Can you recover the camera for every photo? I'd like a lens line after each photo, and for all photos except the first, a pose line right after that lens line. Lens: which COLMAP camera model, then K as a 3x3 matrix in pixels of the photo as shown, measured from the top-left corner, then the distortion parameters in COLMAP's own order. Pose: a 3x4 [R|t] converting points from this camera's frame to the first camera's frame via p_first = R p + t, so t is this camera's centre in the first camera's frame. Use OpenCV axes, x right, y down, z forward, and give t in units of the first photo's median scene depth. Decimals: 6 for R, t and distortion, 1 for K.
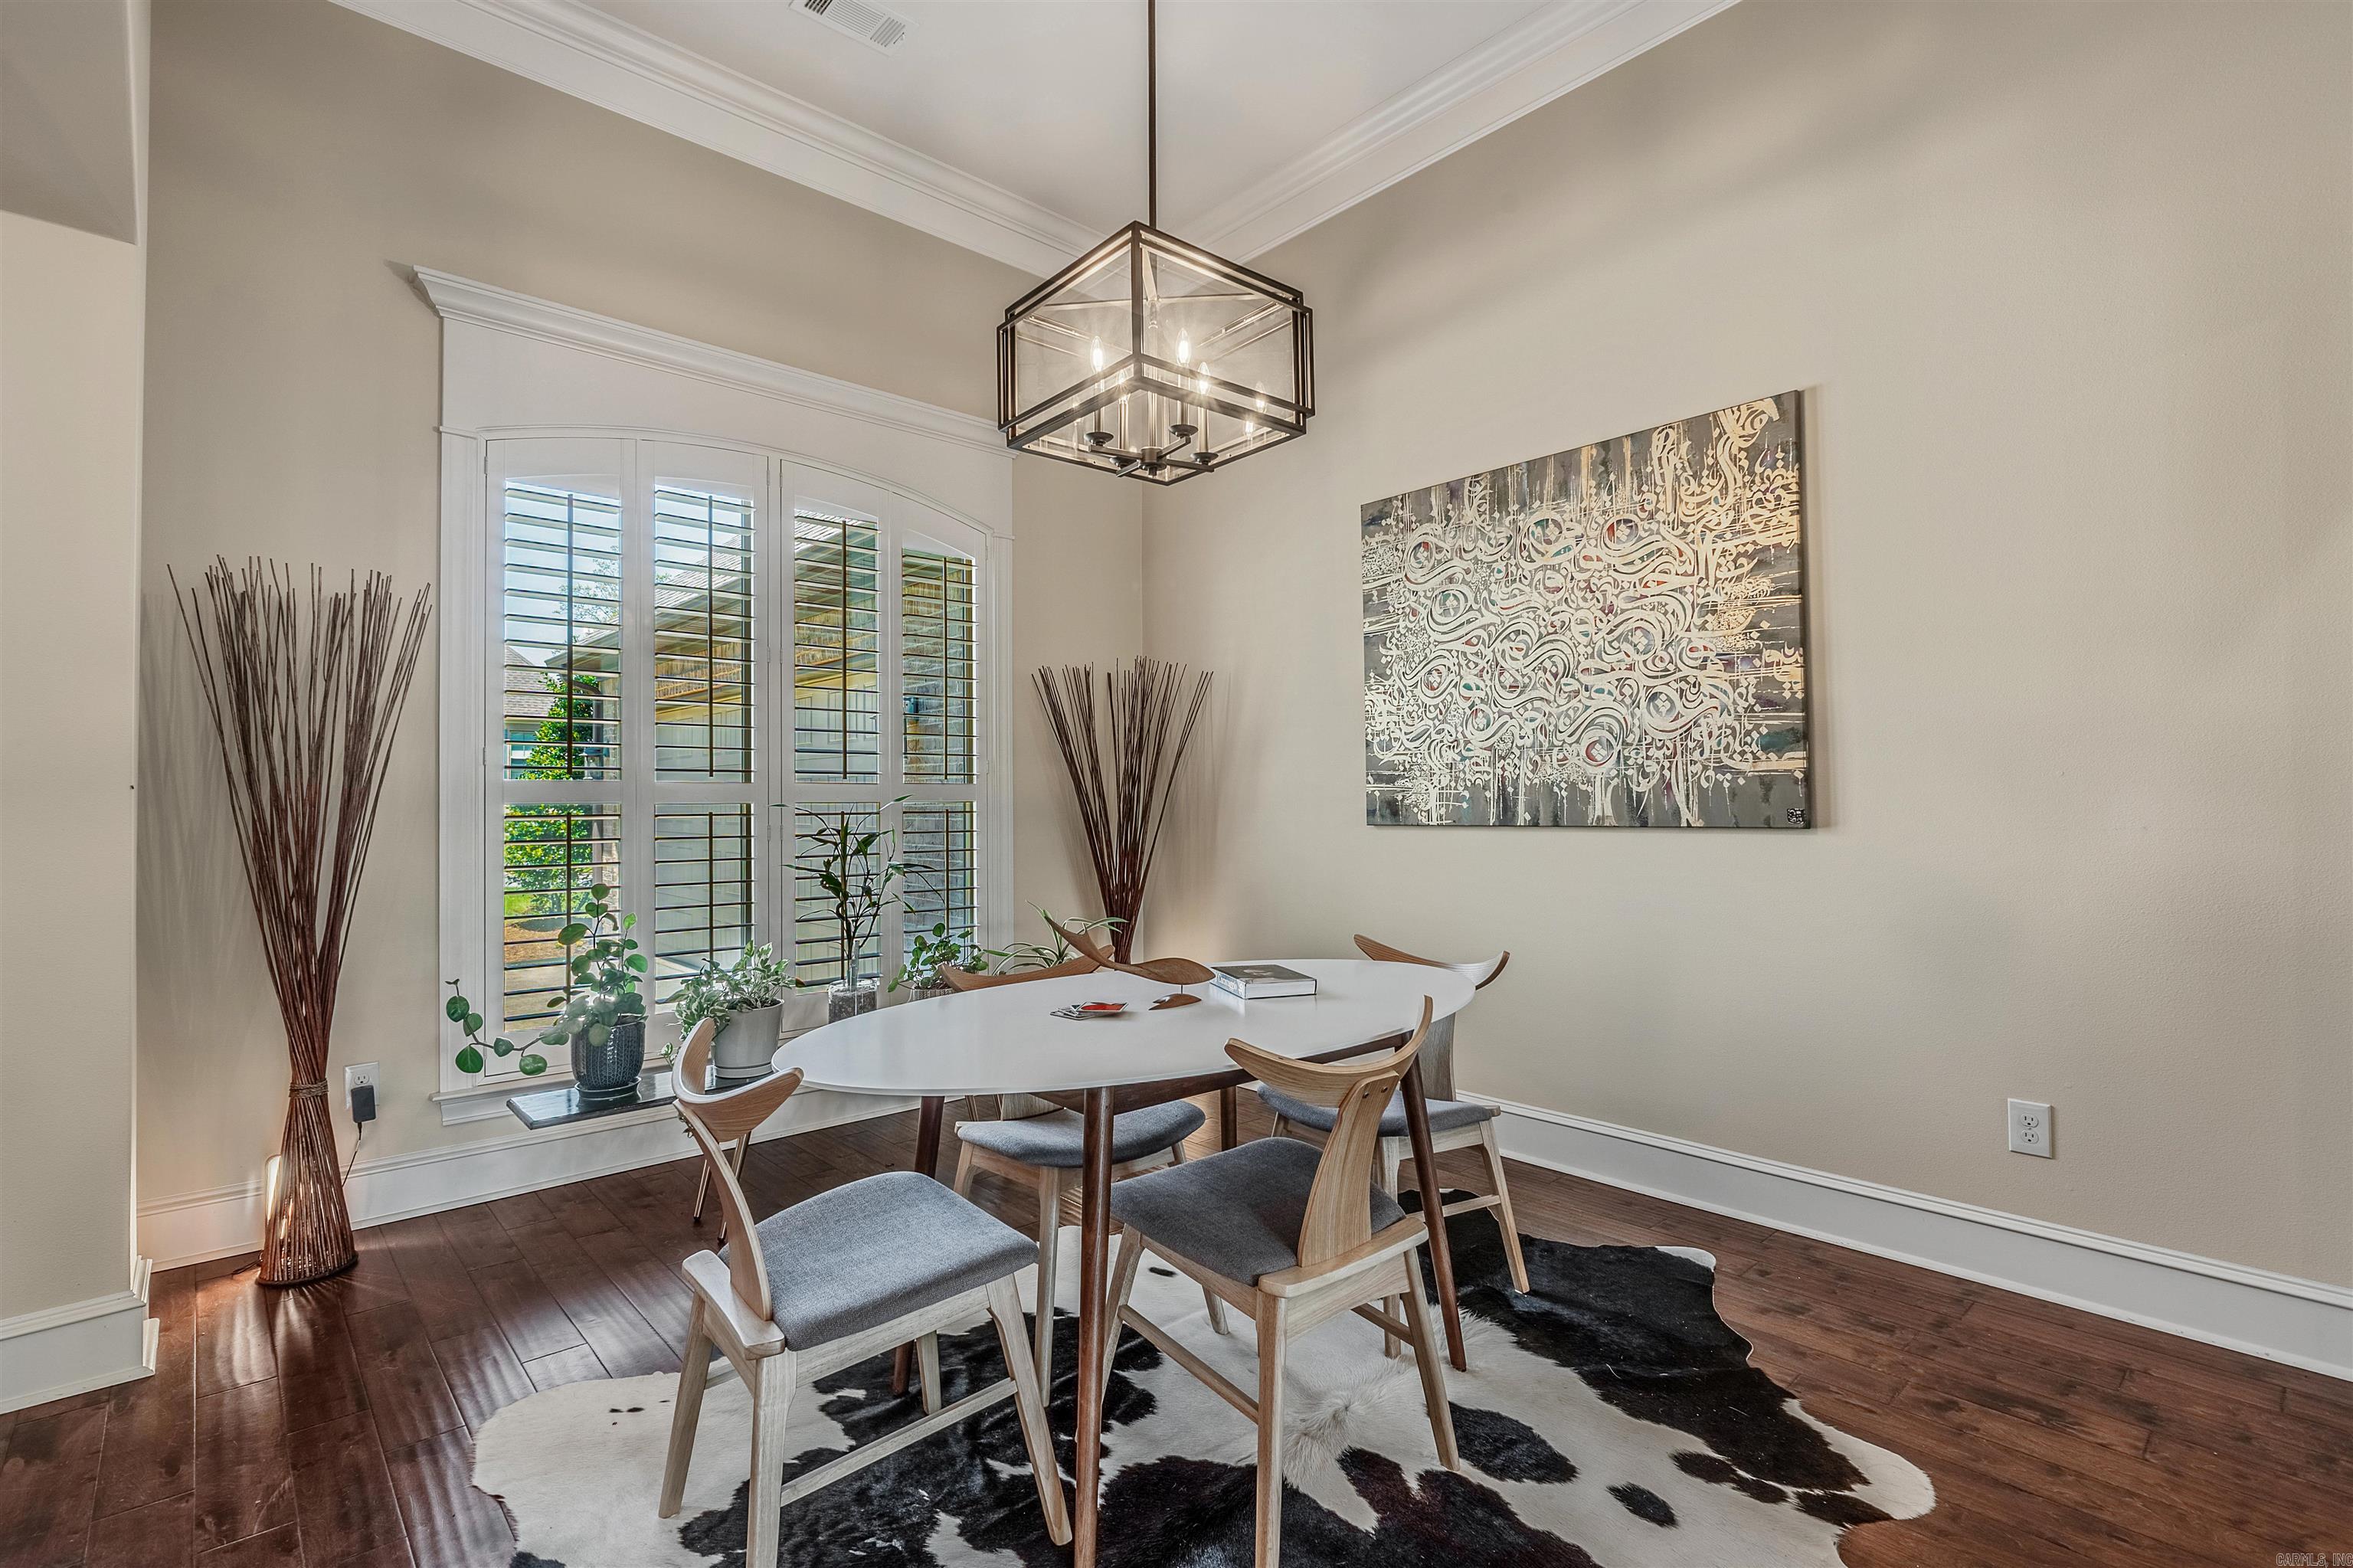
lens RADIAL K [[1079.9, 0, 1171.2], [0, 1079.9, 783.6], [0, 0, 1]] dist [-0.003020, -0.000707]
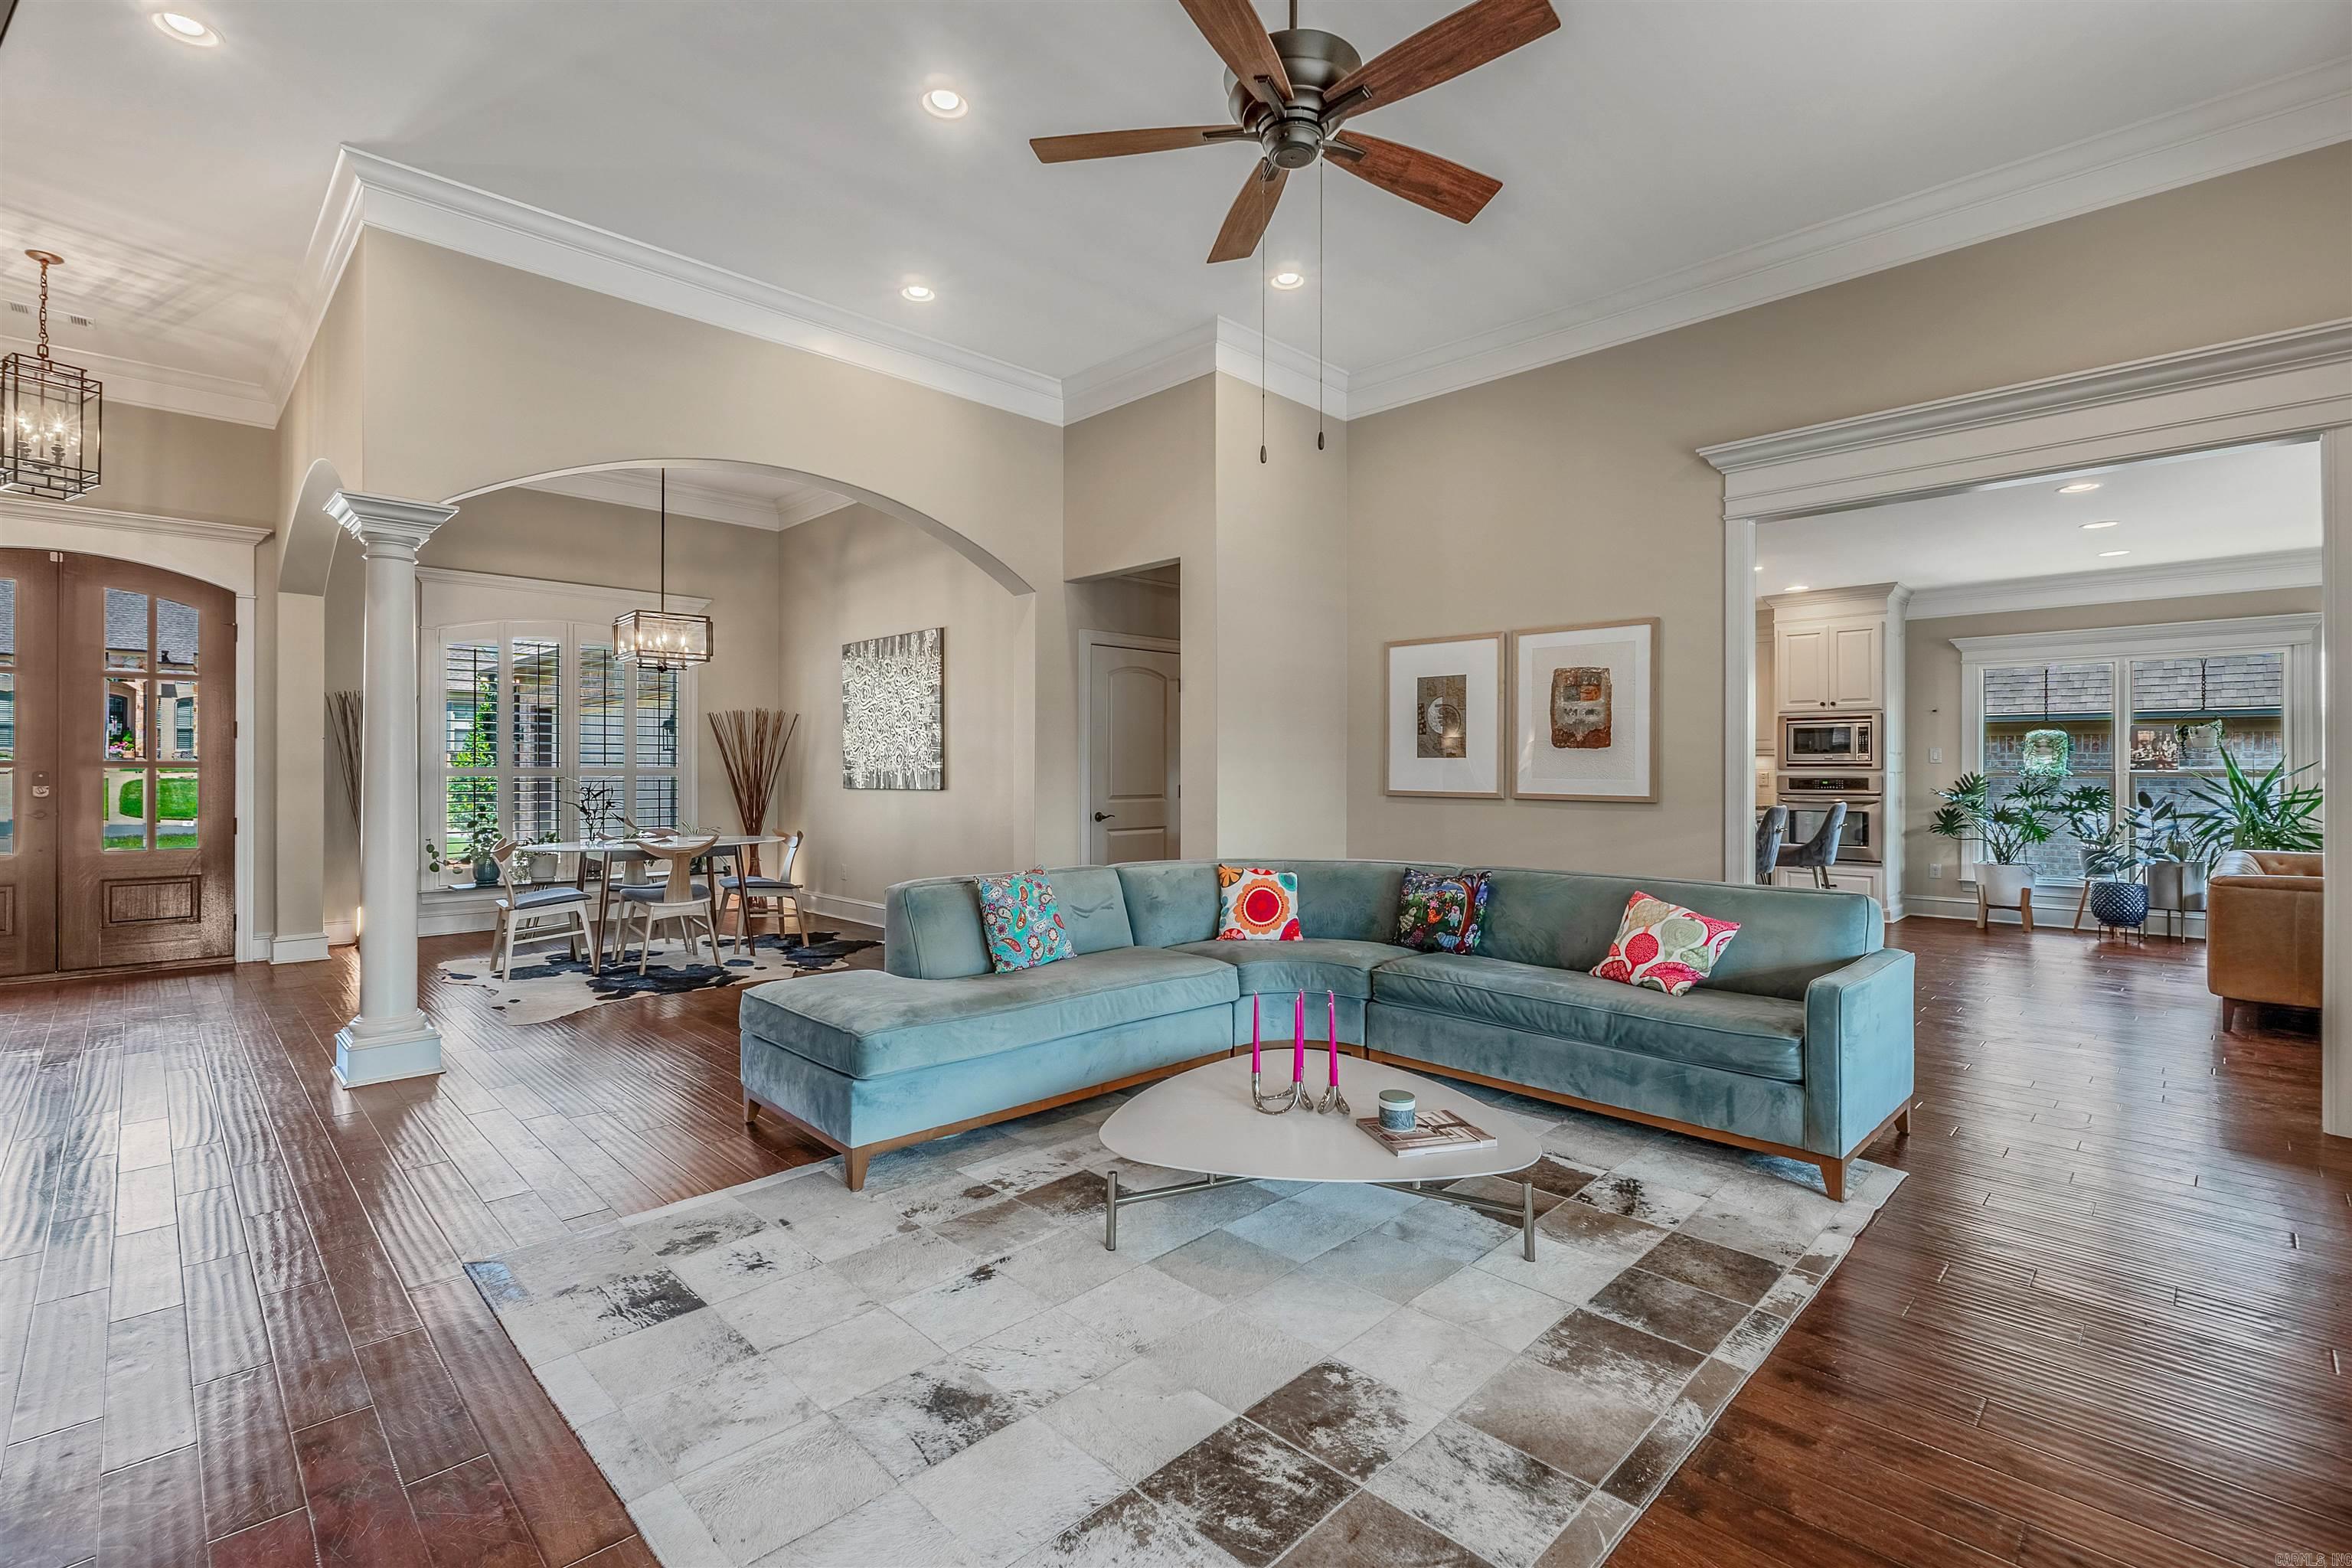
lens RADIAL K [[1052.9, 0, 1168.8], [0, 1052.9, 768.0], [0, 0, 1]] dist [-0.004563, -0.000736]
pose [[0.998782, 0.008638, 0.048571, 0.914040], [-0.009421, 0.999829, 0.015931, -0.055050], [-0.048425, -0.016369, 0.998693, -1.477968]]
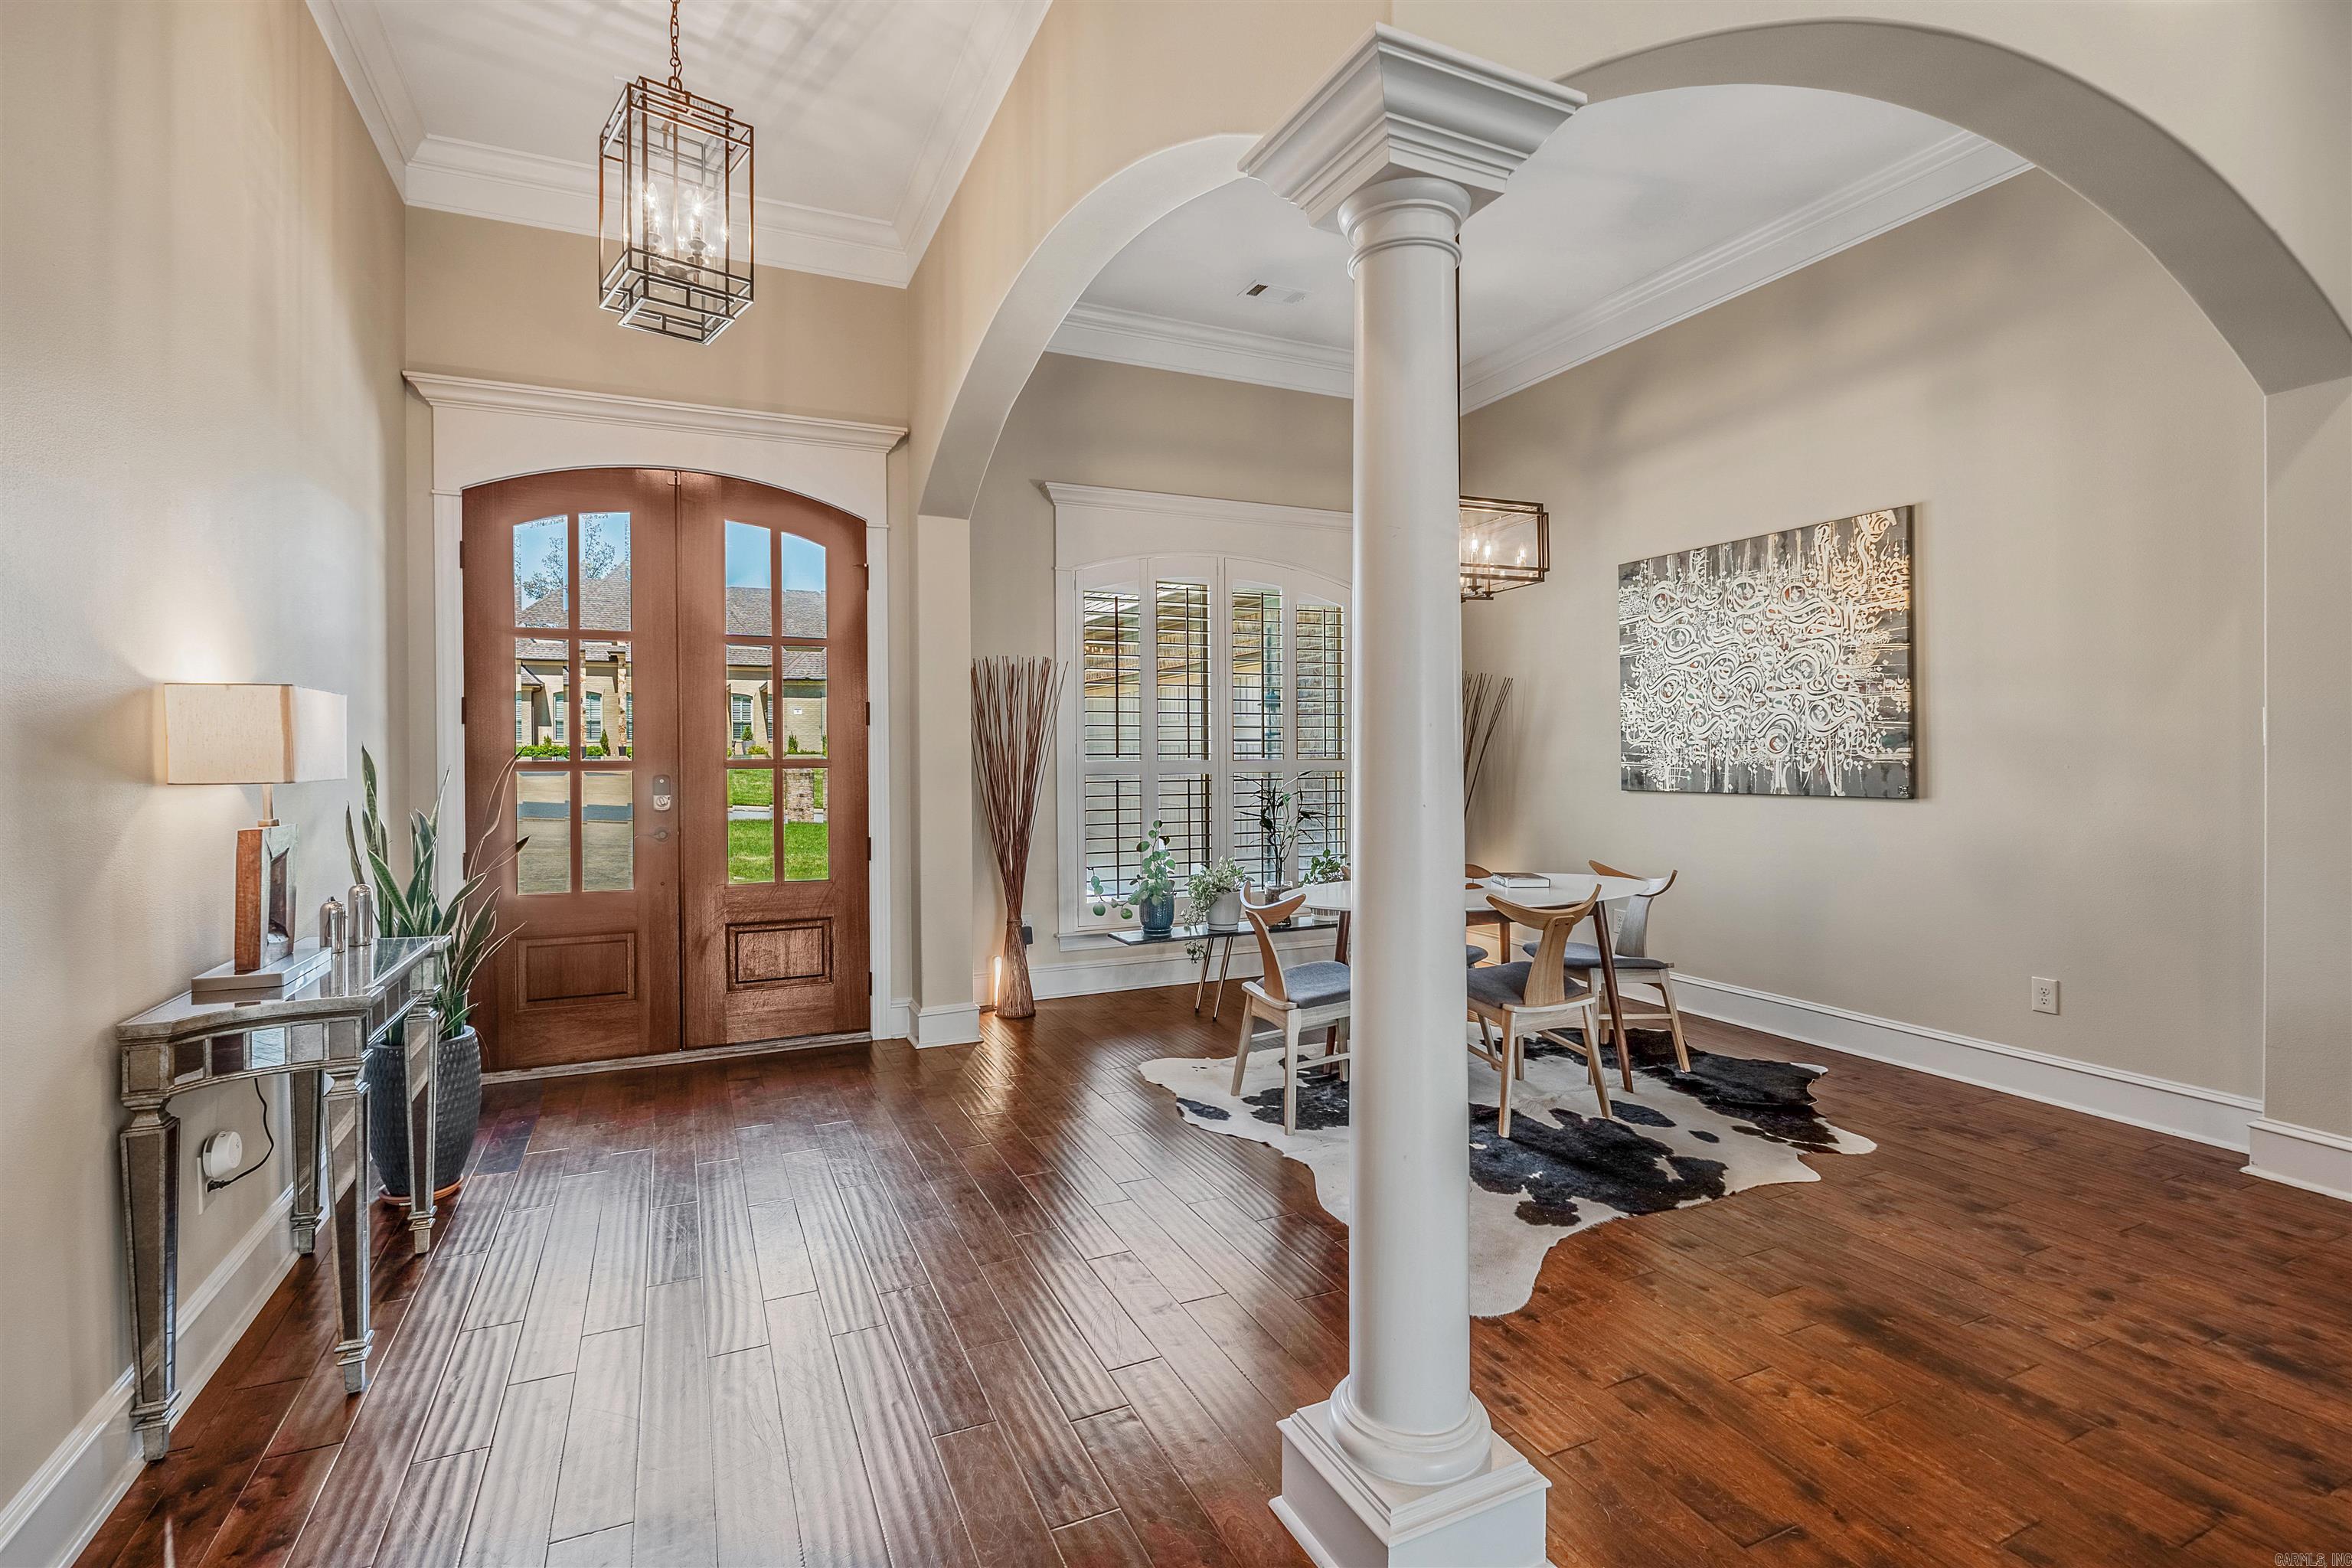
lens RADIAL K [[1087.7, 0, 1167.8], [0, 1087.7, 760.0], [0, 0, 1]] dist [-0.003105, -0.000333]
pose [[0.954341, 0.001904, -0.298712, 0.046553], [0.006088, 0.999648, 0.025821, -0.051660], [0.298656, -0.026461, 0.953994, -0.668465]]
